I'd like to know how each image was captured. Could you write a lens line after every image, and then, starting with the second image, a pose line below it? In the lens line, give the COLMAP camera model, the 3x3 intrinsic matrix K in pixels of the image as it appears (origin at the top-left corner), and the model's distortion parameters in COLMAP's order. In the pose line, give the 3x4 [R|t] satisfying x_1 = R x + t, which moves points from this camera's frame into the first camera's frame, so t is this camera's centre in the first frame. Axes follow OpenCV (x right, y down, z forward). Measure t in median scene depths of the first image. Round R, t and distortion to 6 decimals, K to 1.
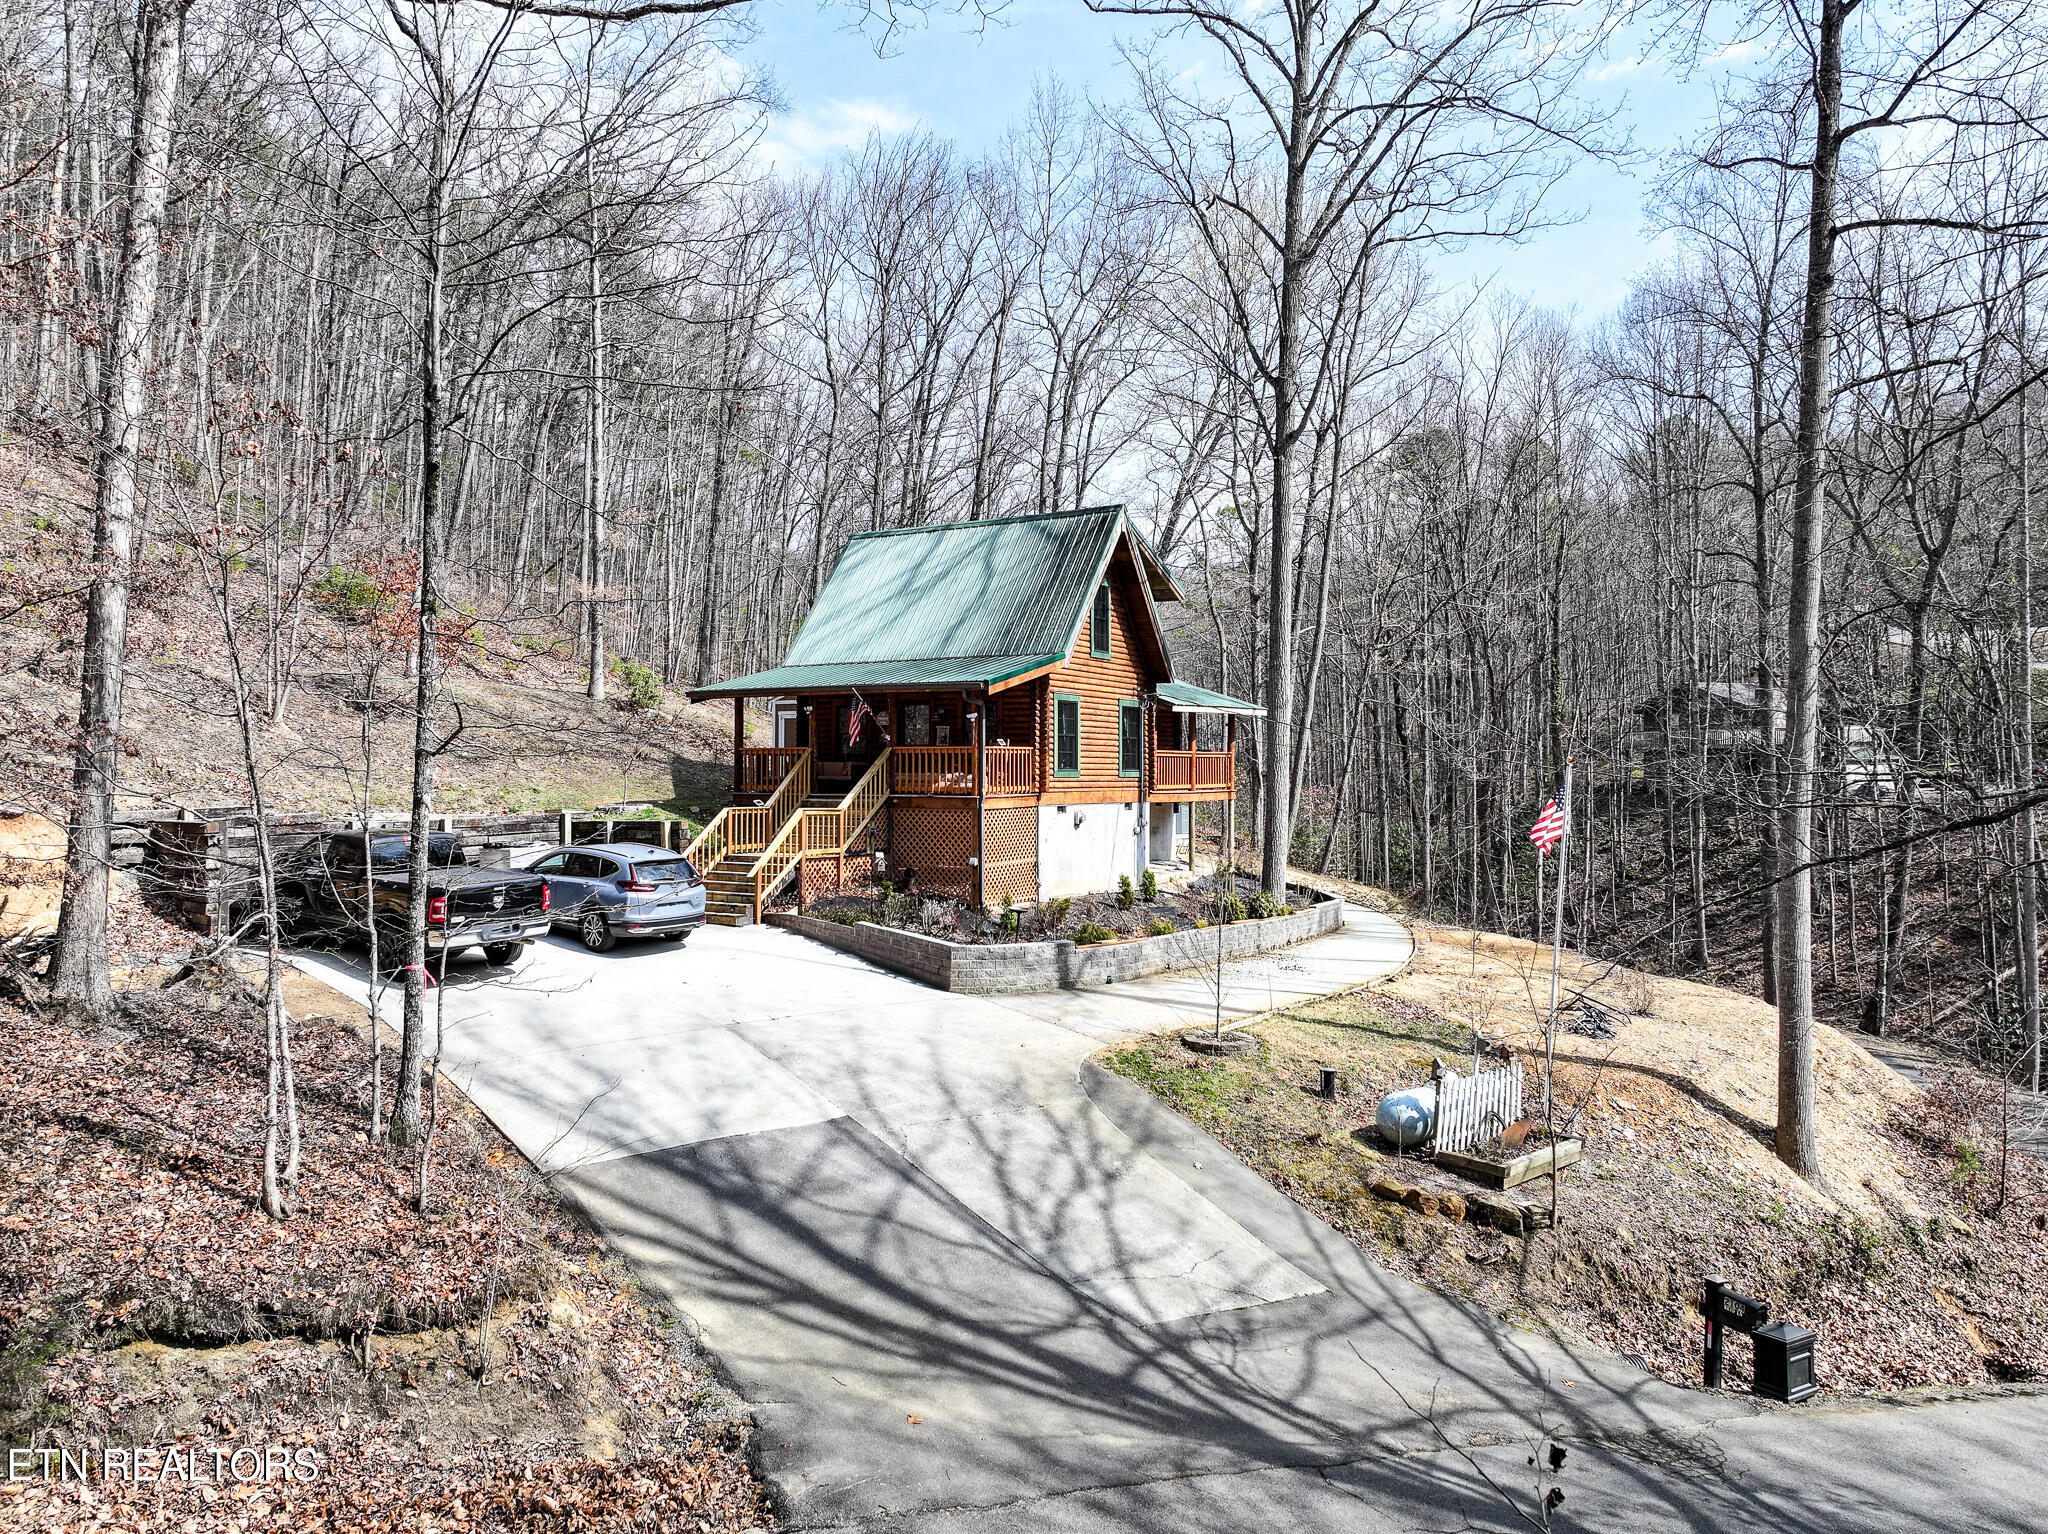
lens RADIAL K [[1419.2, 0, 1024.0], [0, 1419.2, 767.0], [0, 0, 1]] dist [0.012573, 0.002420]
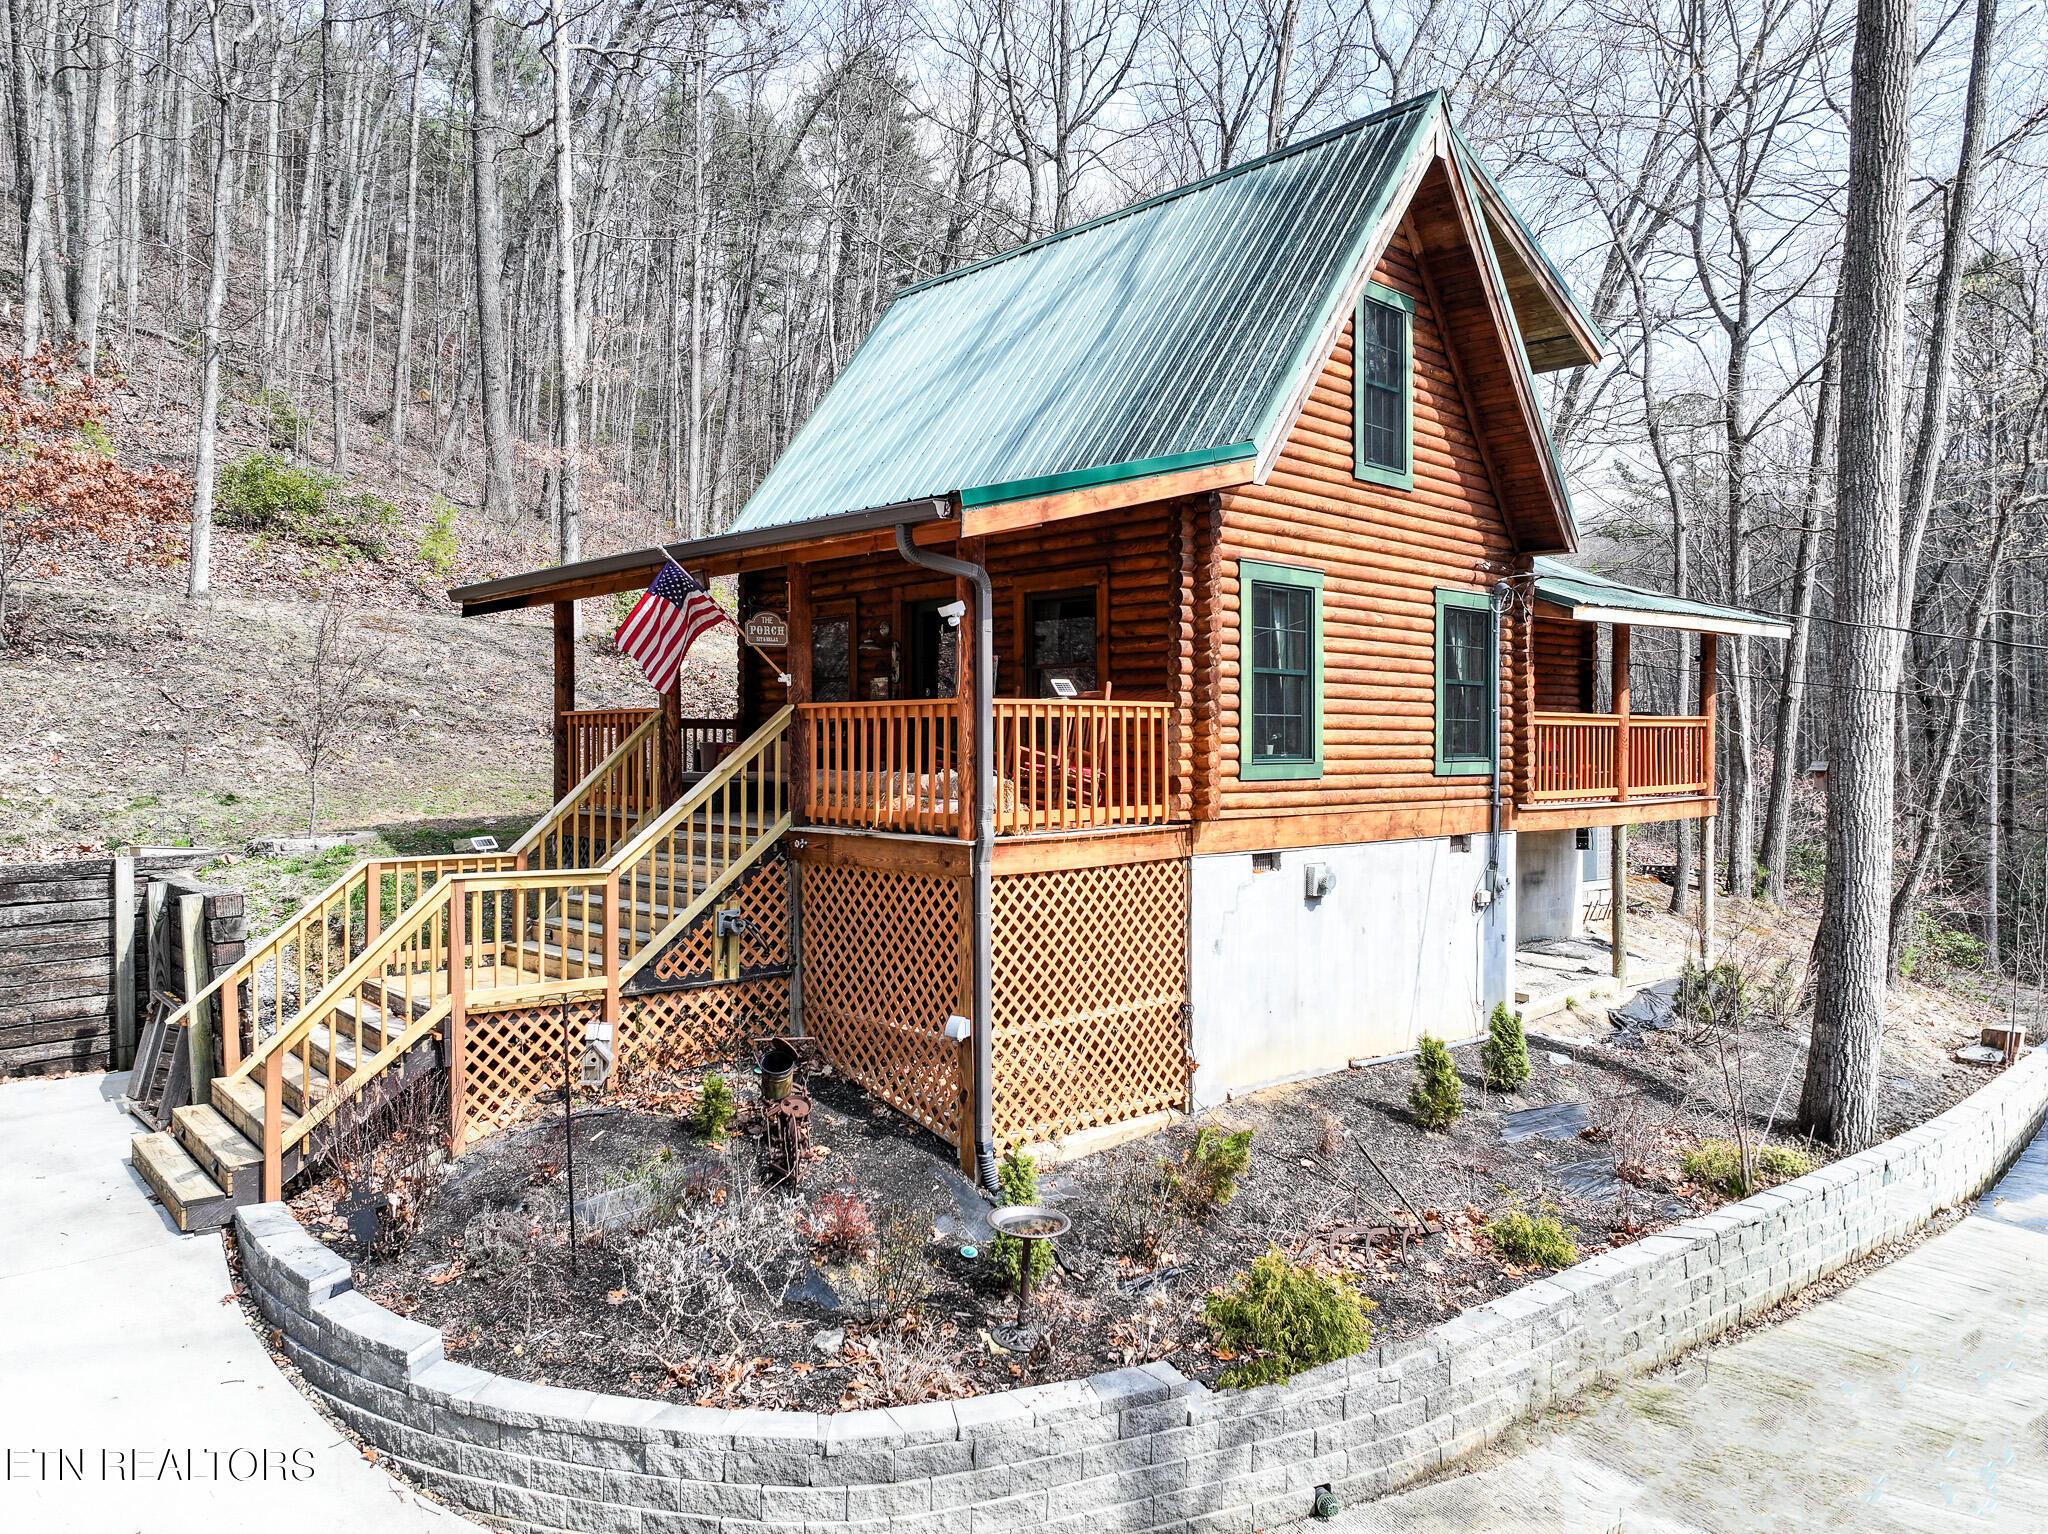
lens RADIAL K [[1528.4, 0, 1024.0], [0, 1528.4, 767.0], [0, 0, 1]] dist [-0.000803, -0.000641]
pose [[0.968263, 0.004486, -0.249894, 0.065392], [-0.000048, 0.999842, 0.017764, -0.003607], [0.249934, -0.017188, 0.968110, 0.560524]]
